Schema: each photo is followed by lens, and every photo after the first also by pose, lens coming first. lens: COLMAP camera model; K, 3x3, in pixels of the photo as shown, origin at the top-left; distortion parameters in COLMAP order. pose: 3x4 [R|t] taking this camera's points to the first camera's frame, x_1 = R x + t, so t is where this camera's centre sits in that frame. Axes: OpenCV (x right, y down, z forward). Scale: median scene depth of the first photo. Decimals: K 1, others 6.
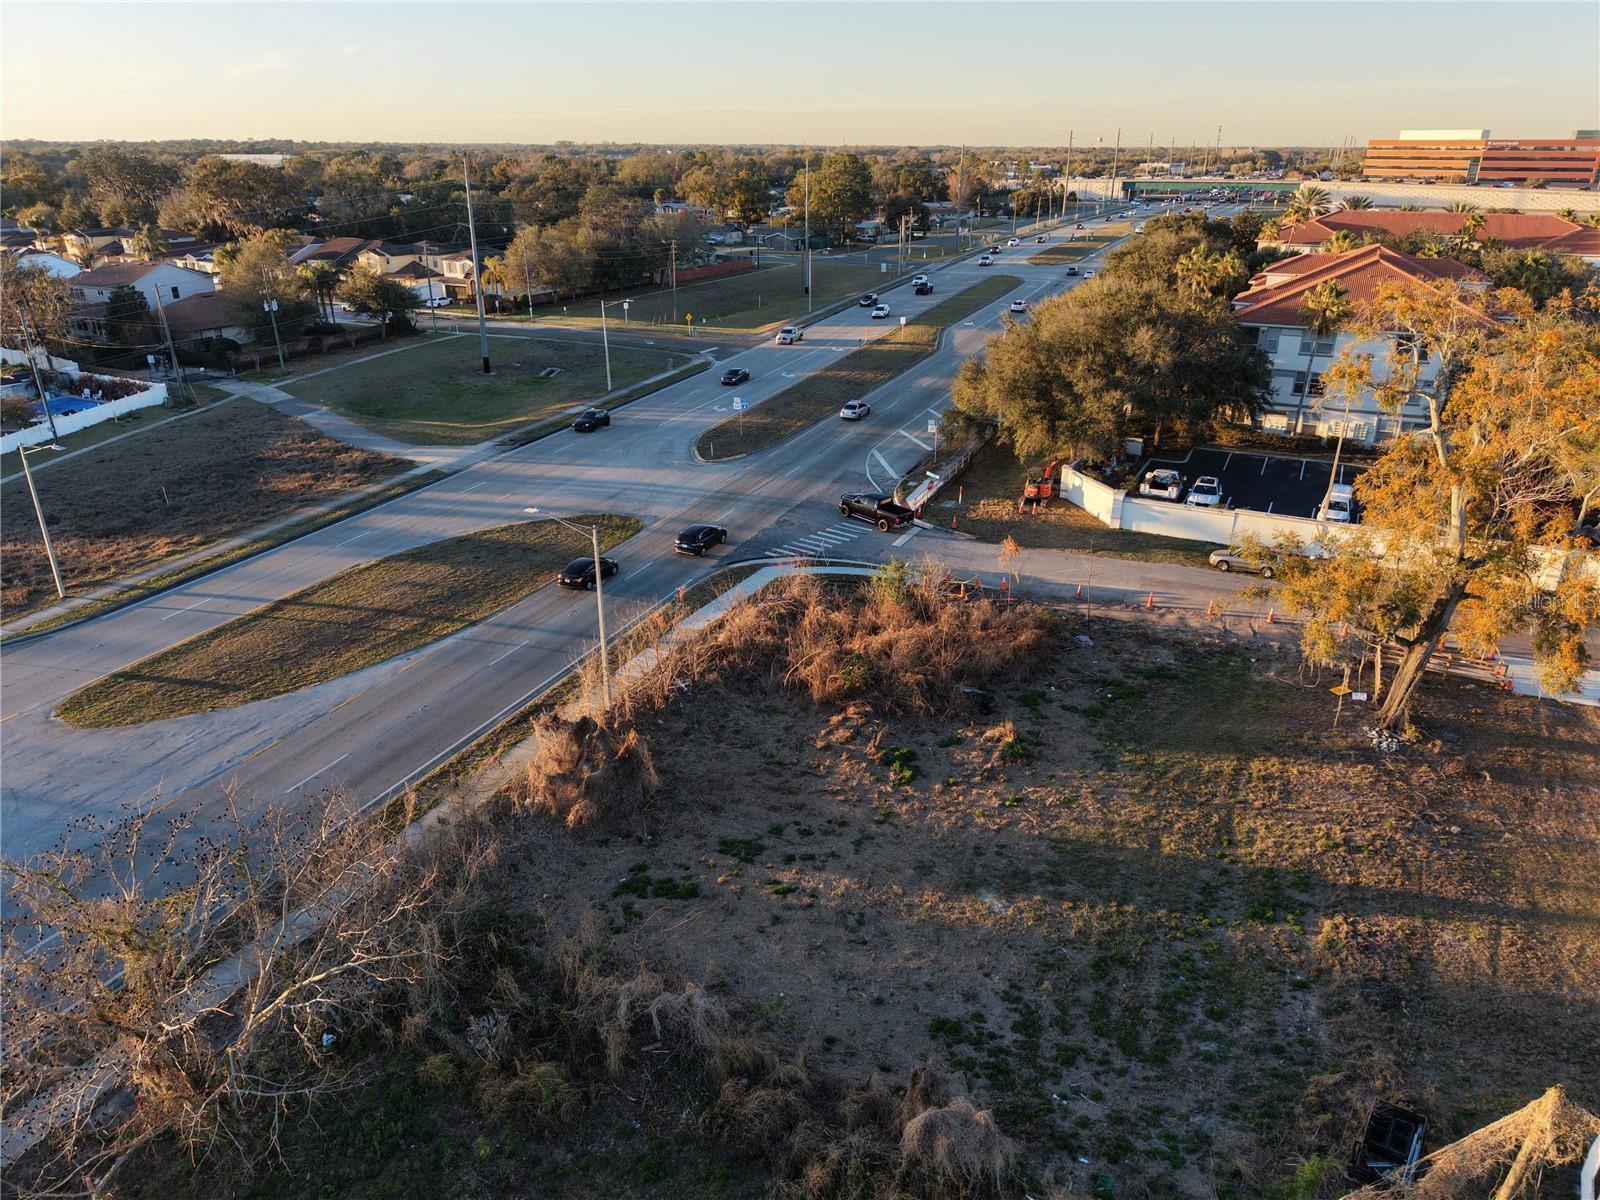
lens RADIAL K [[1069.7, 0, 800.0], [0, 1069.7, 600.0], [0, 0, 1]] dist [-0.006933, 0.001258]
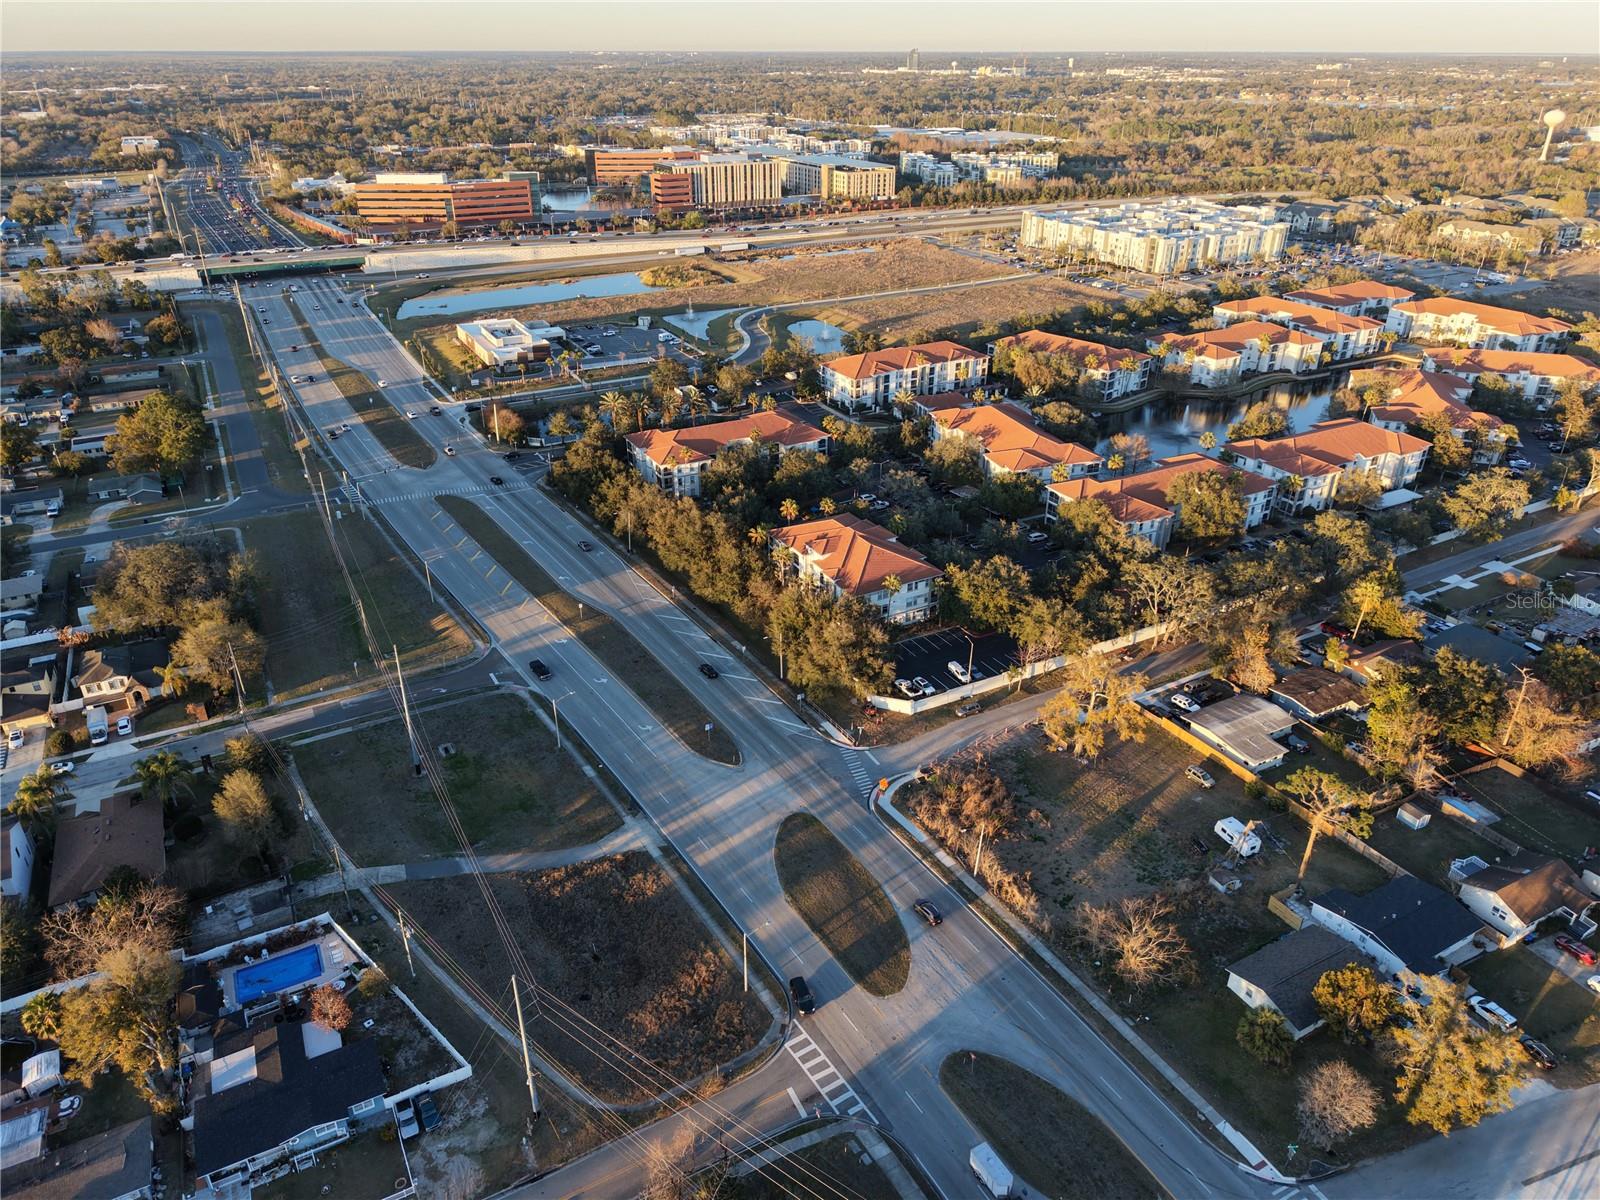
lens RADIAL K [[1061.6, 0, 800.0], [0, 1061.6, 600.0], [0, 0, 1]] dist [0.028092, -0.030177]
pose [[0.572098, -0.374340, 0.729776, -2.541341], [0.318665, 0.921316, 0.222777, -1.548152], [-0.755749, 0.105104, 0.646372, -0.693641]]
